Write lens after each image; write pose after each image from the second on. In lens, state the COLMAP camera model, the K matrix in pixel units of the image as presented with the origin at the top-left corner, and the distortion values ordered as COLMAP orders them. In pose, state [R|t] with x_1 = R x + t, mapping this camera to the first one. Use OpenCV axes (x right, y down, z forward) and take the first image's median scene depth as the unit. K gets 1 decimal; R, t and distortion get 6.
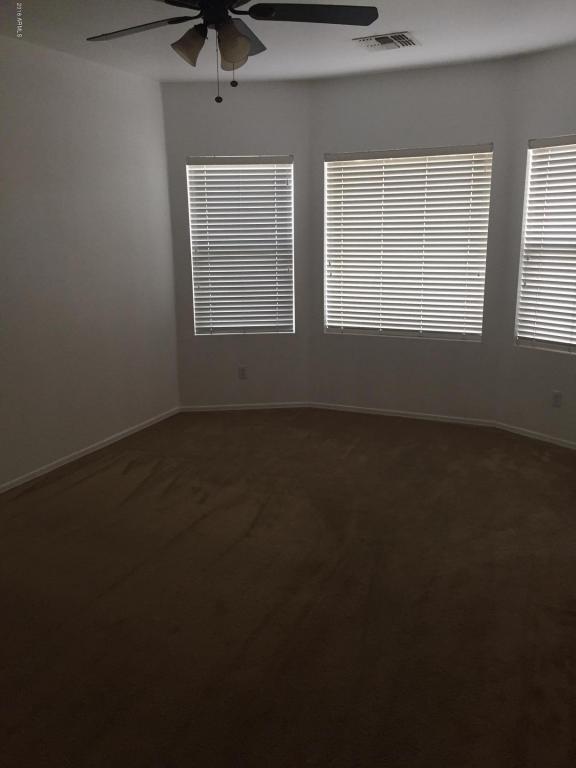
lens RADIAL K [[660.6, 0, 288.0], [0, 660.6, 384.0], [0, 0, 1]] dist [0.050820, -0.009075]
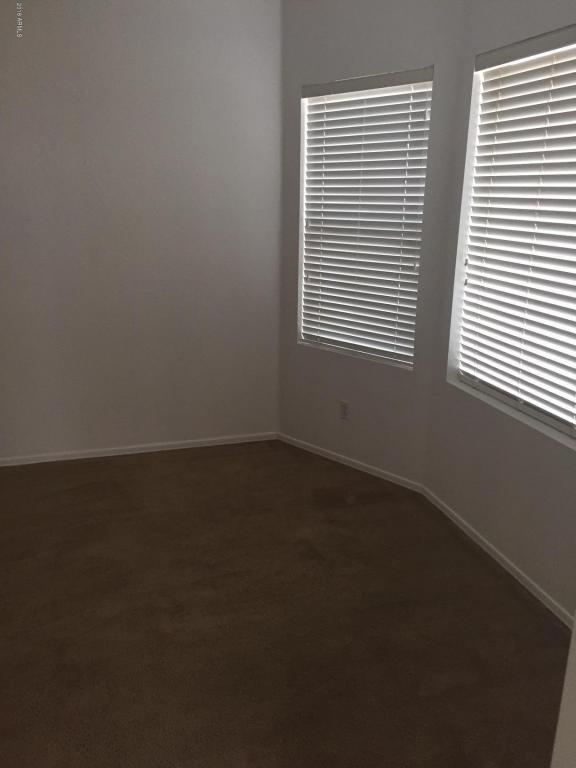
lens RADIAL K [[660.6, 0, 288.0], [0, 660.6, 384.0], [0, 0, 1]] dist [0.050820, -0.009075]
pose [[0.649370, 0.235580, -0.723063, 0.390127], [-0.193102, 0.970724, 0.142848, -0.133475], [0.735547, 0.046864, 0.675851, 0.519555]]
